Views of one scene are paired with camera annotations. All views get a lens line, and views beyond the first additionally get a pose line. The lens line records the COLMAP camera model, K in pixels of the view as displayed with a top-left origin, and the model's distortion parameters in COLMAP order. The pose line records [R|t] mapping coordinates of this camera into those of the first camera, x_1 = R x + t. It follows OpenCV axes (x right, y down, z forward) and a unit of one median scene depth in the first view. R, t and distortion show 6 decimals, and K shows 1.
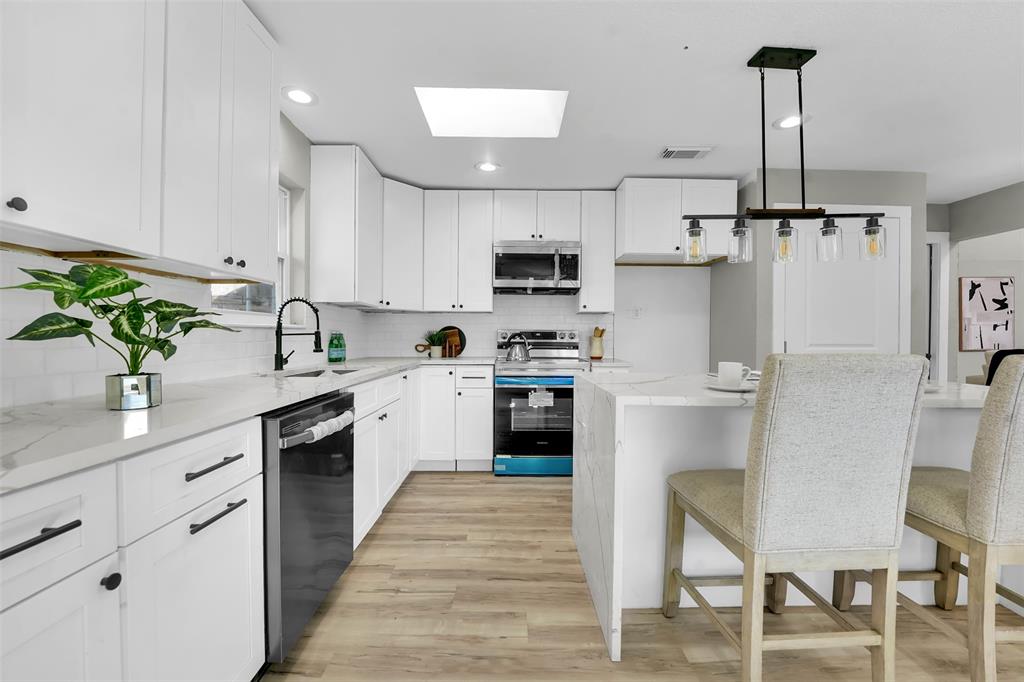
lens RADIAL K [[421.1, 0, 512.0], [0, 421.1, 341.0], [0, 0, 1]] dist [-0.018165, -0.000320]
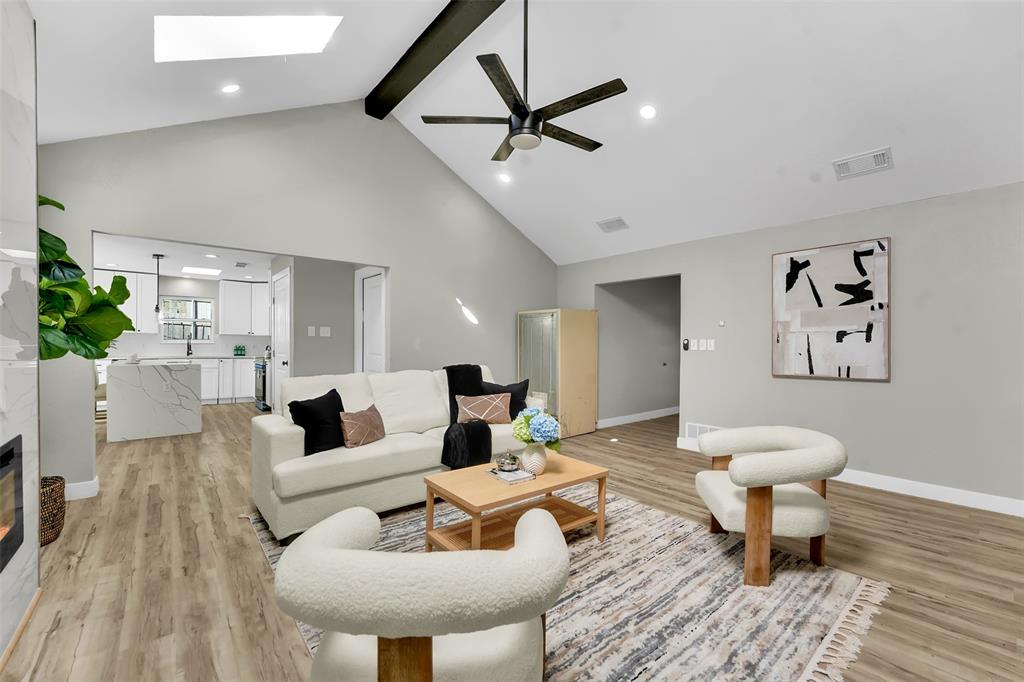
lens RADIAL K [[423.8, 0, 509.7], [0, 423.8, 345.7], [0, 0, 1]] dist [-0.013672, -0.000202]
pose [[0.628820, 0.005429, -0.777532, 1.335574], [-0.013342, 0.999904, -0.003808, -0.013264], [0.777436, 0.012768, 0.628832, 0.308775]]
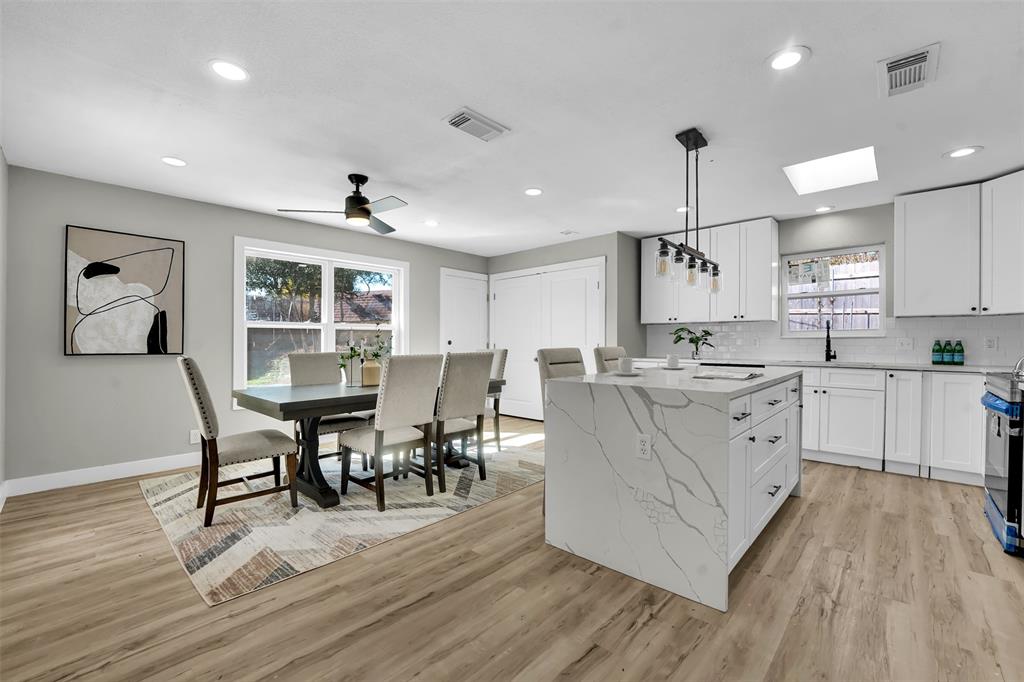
lens RADIAL K [[423.8, 0, 509.7], [0, 423.8, 345.7], [0, 0, 1]] dist [-0.013672, -0.000202]
pose [[-0.684412, 0.001844, -0.729093, 0.595397], [-0.009977, 0.999879, 0.011894, -0.002027], [0.729027, 0.015415, -0.684311, 0.434016]]
